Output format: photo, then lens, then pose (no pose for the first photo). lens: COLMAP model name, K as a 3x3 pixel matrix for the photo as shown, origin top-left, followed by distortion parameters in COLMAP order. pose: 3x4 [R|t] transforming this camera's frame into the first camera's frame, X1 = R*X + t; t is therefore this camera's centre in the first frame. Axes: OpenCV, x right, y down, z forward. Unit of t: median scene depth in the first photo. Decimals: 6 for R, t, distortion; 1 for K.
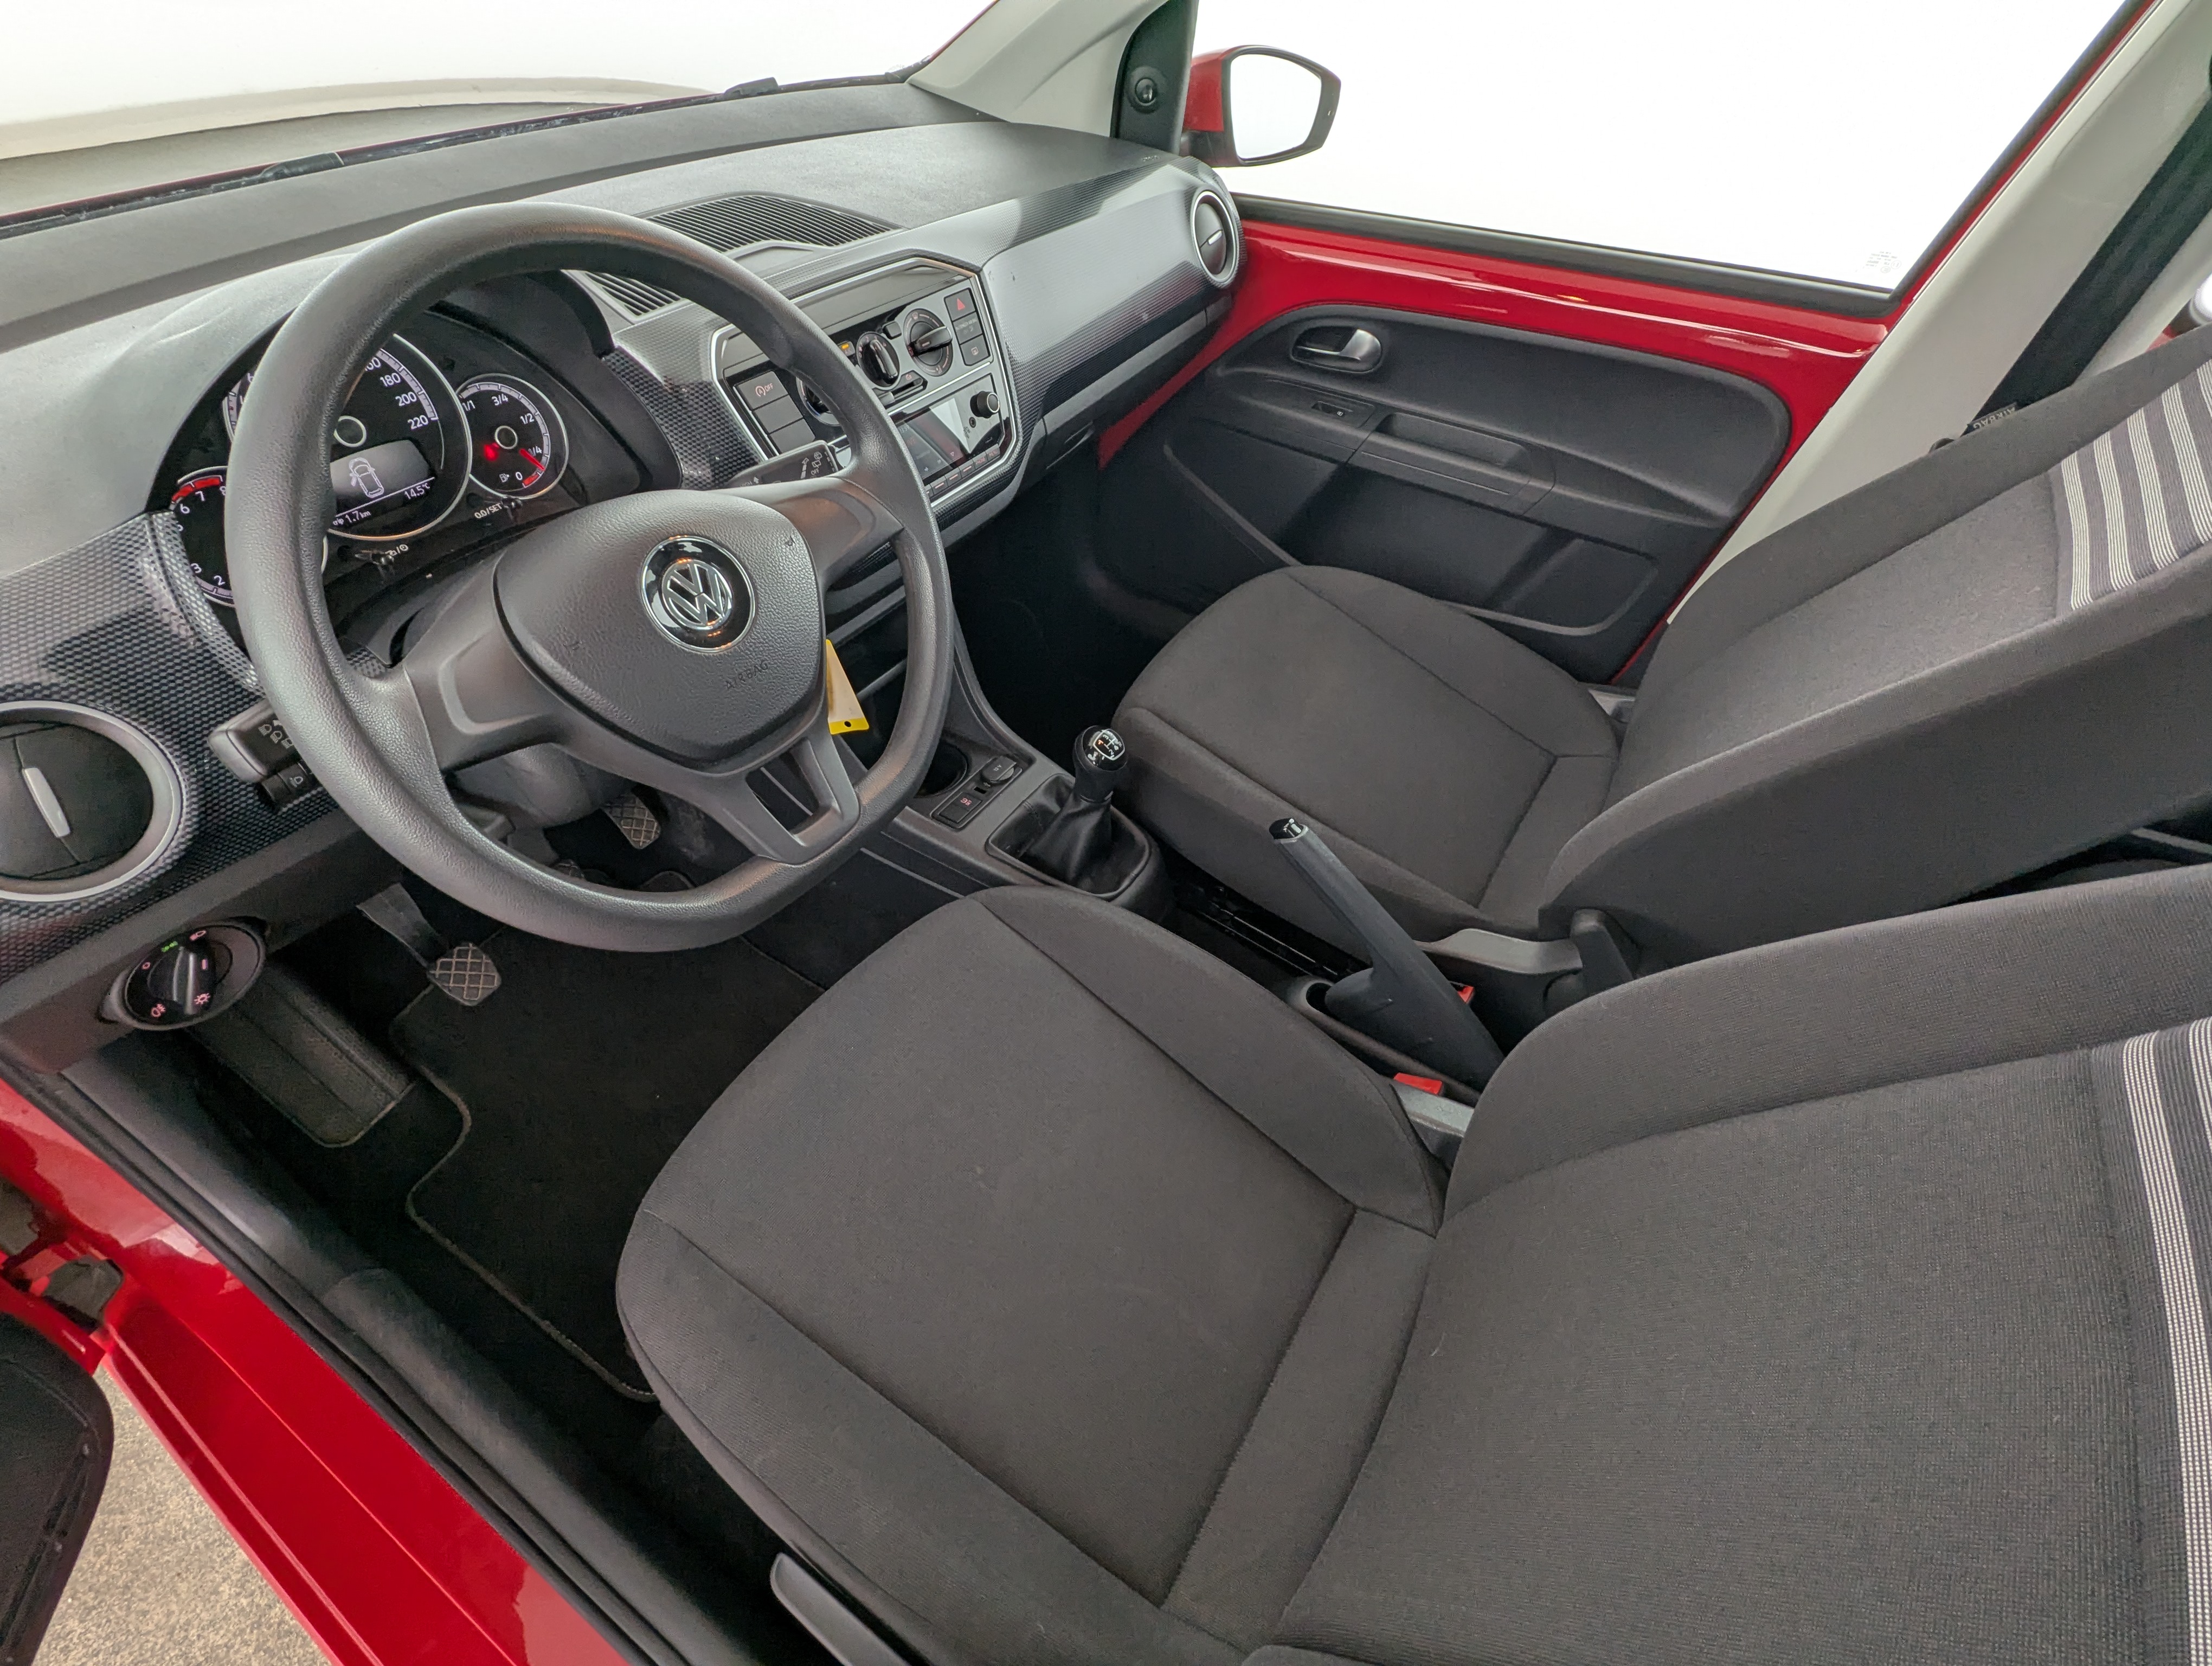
lens RADIAL K [[1032.8, 0, 1107.1], [0, 1032.8, 838.7], [0, 0, 1]] dist [-0.005518, 0.001282]
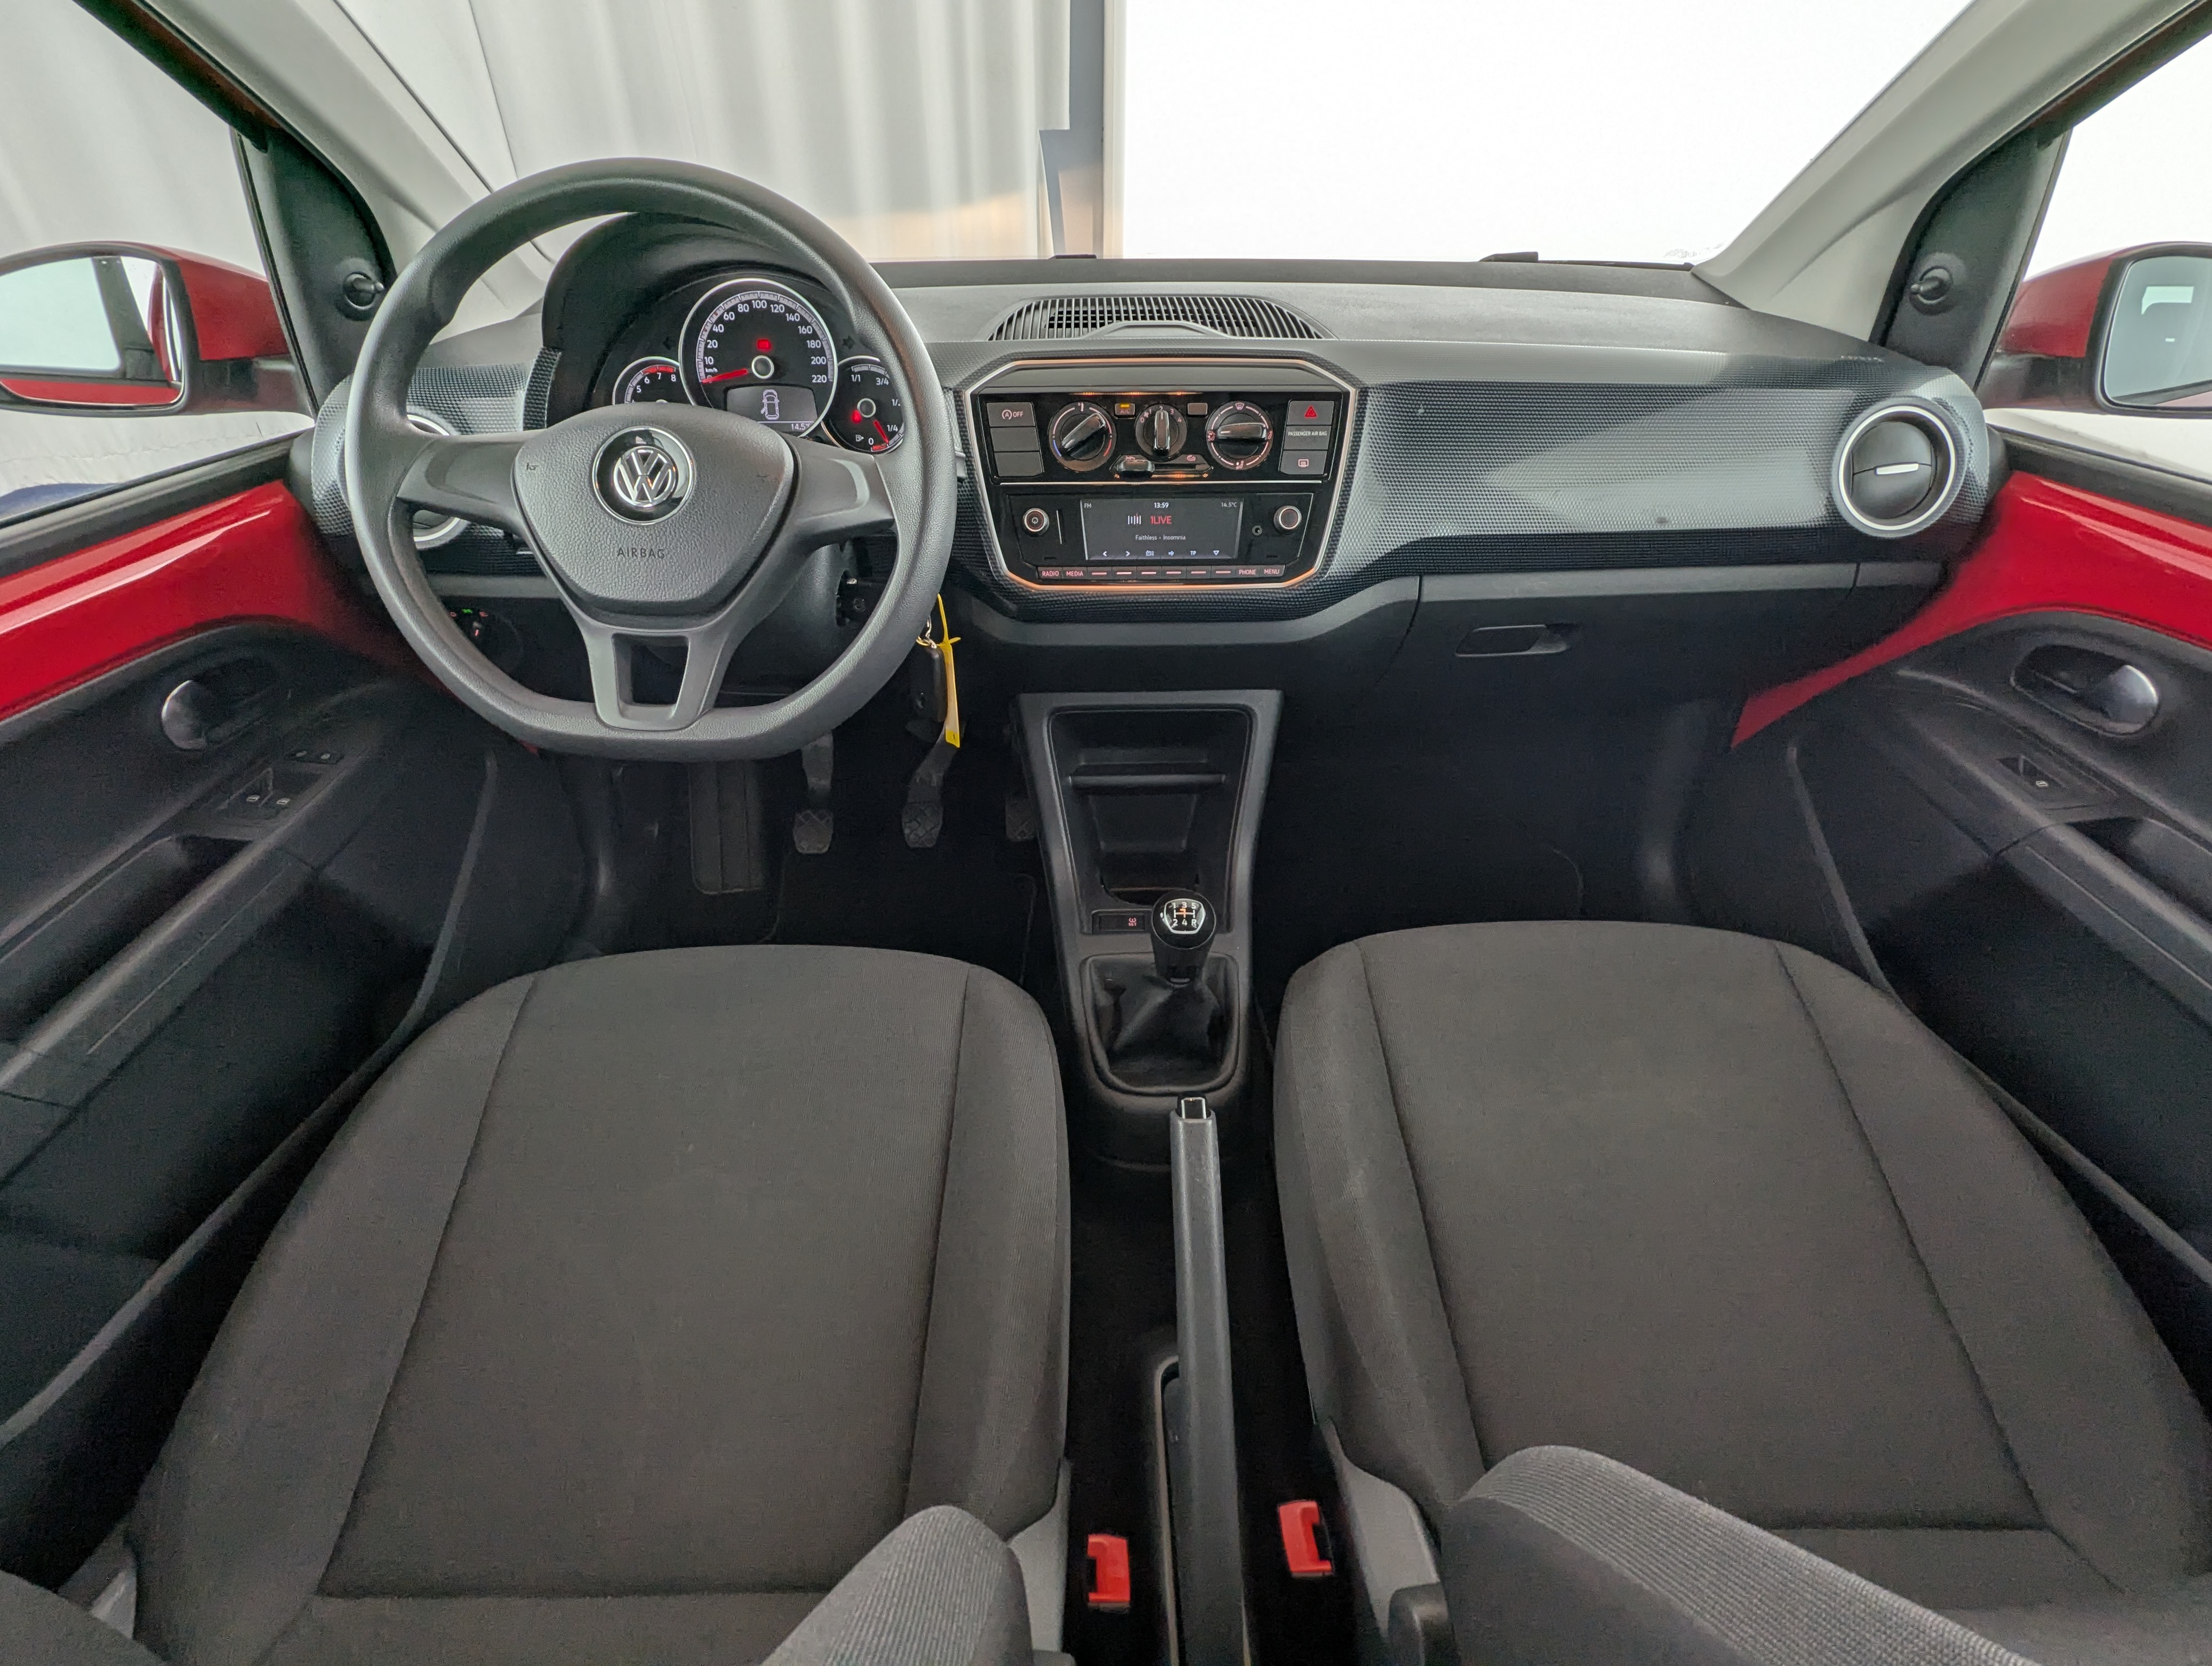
lens RADIAL K [[1032.8, 0, 1098.8], [0, 1032.8, 841.6], [0, 0, 1]] dist [-0.005518, 0.001282]
pose [[0.554672, 0.442397, -0.704715, 0.431343], [-0.573010, 0.817200, 0.062003, -0.126860], [0.603323, 0.369417, 0.706776, 0.306614]]
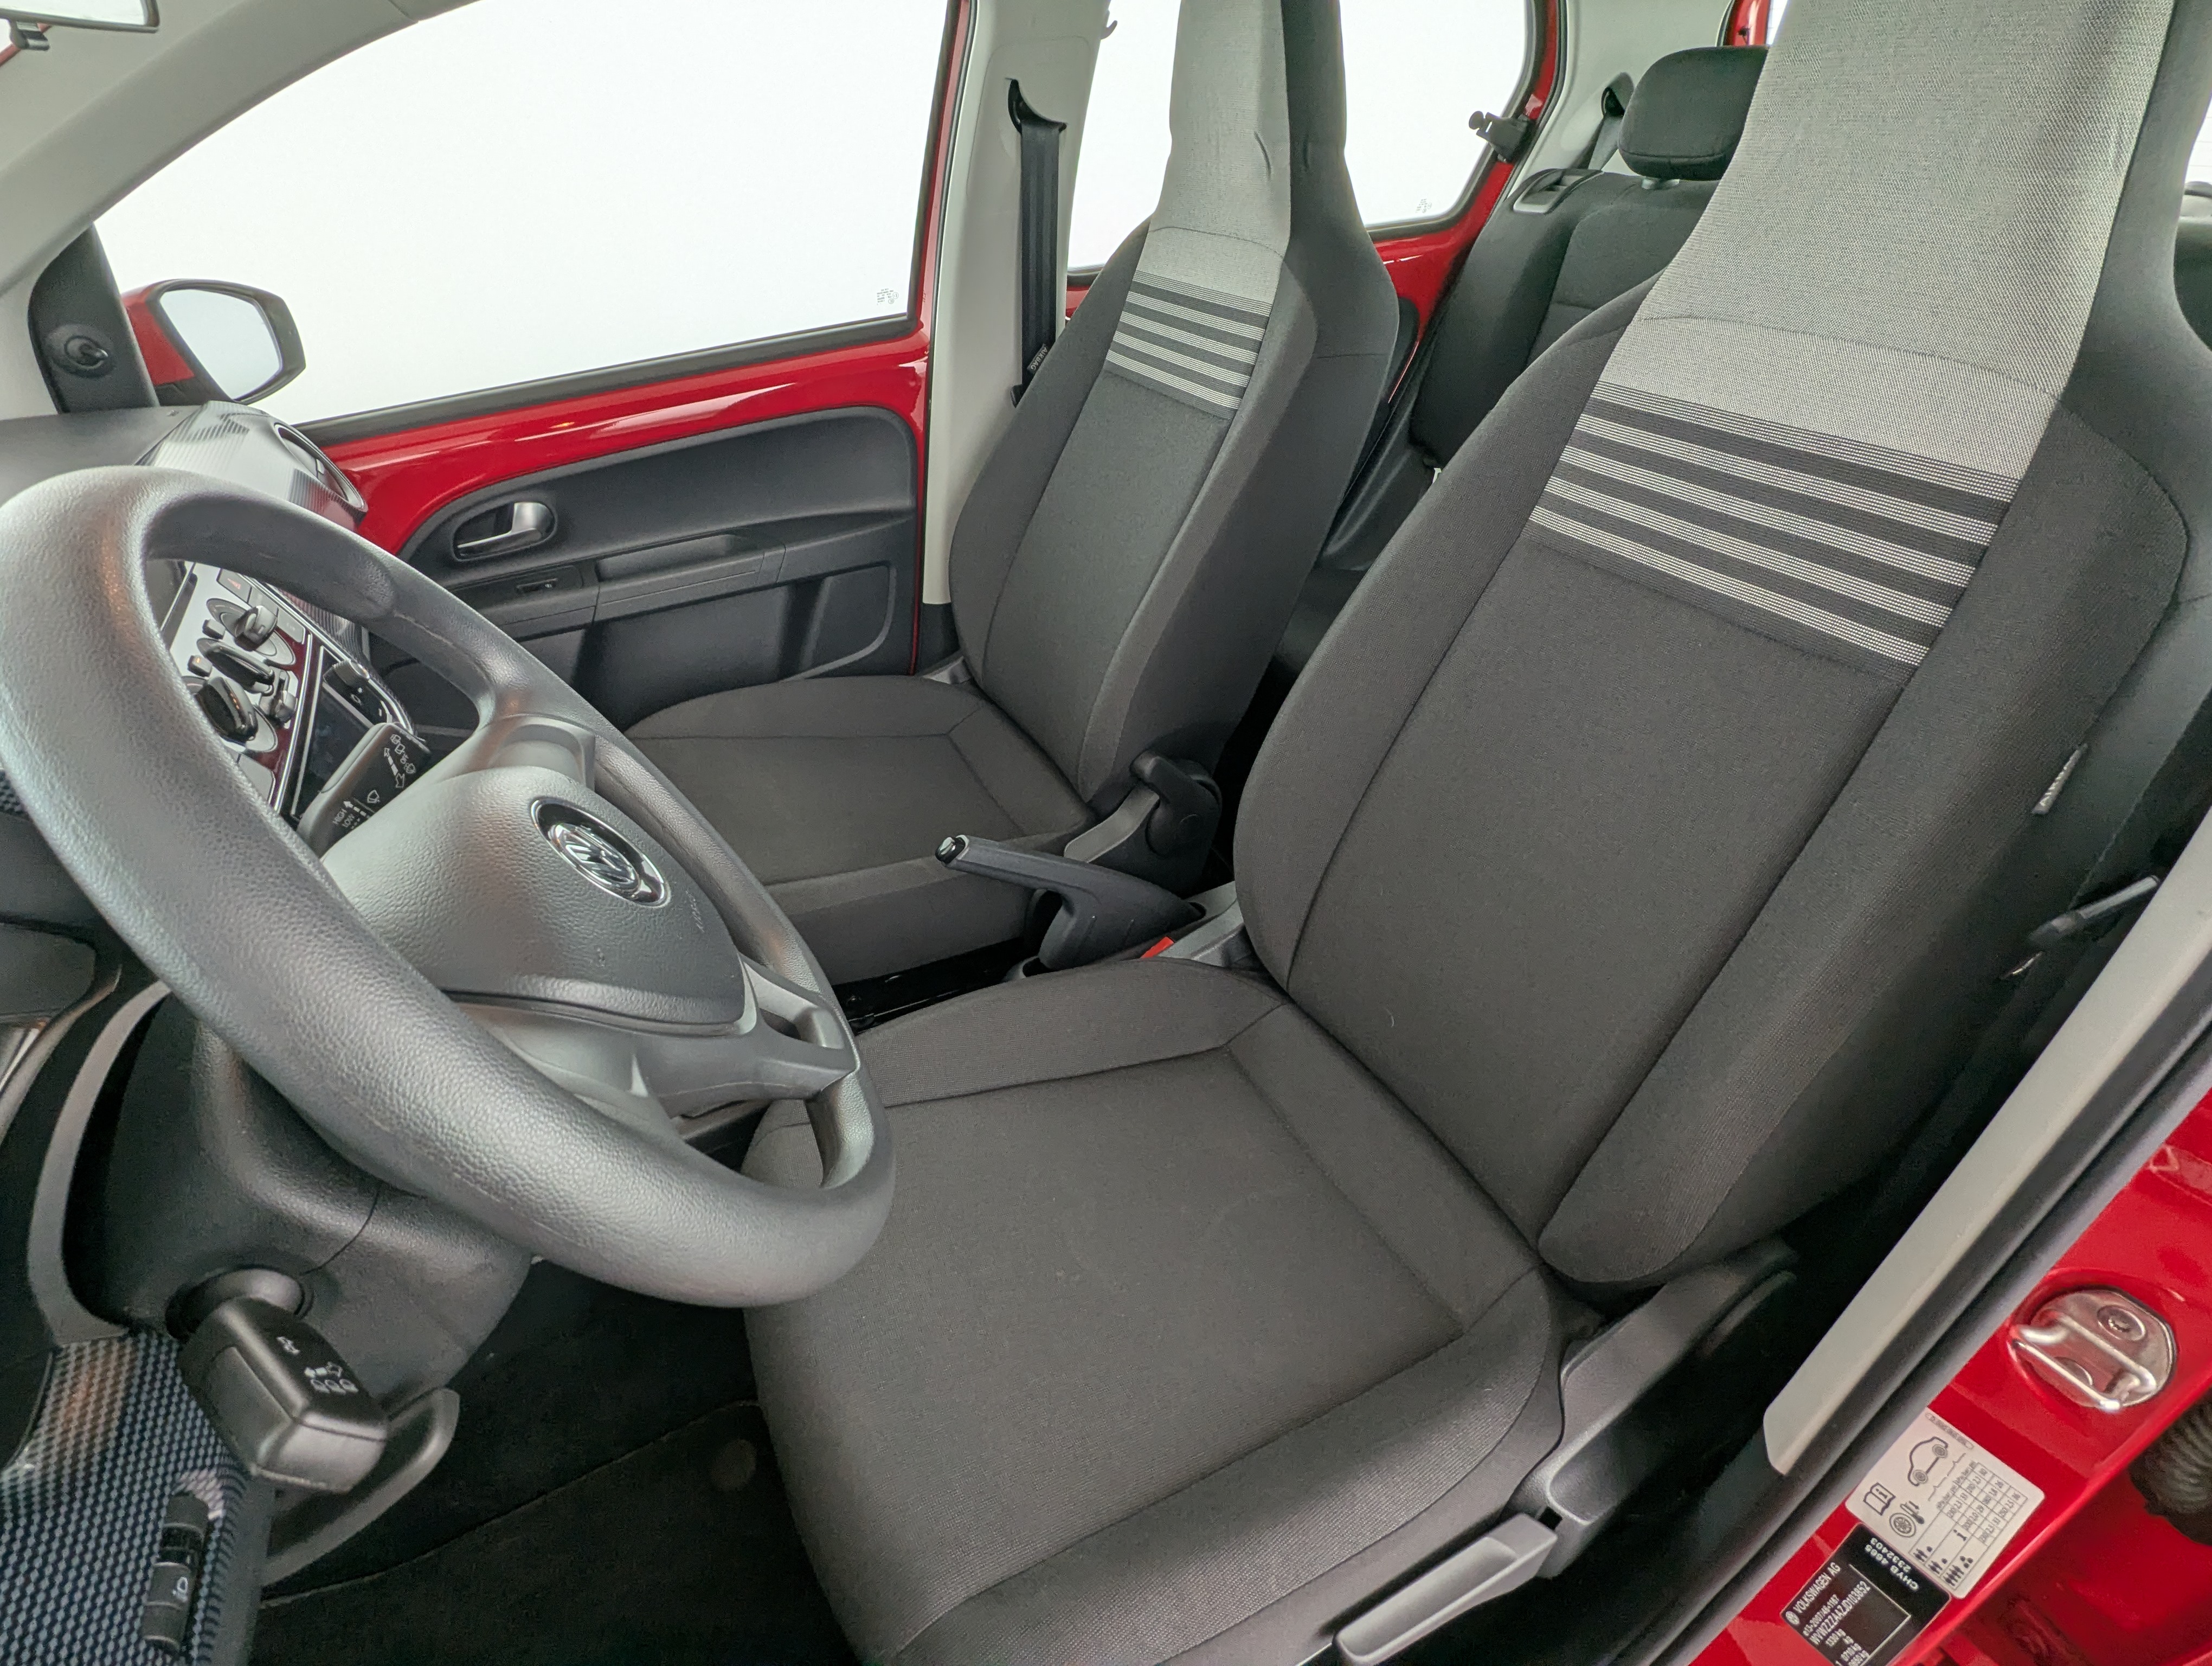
lens RADIAL K [[1032.8, 0, 1099.3], [0, 1032.8, 833.7], [0, 0, 1]] dist [-0.005518, 0.001282]
pose [[0.482865, -0.562632, 0.671034, -0.351286], [0.655784, 0.740160, 0.148700, -0.062765], [-0.580335, 0.368251, 0.726362, 0.121510]]
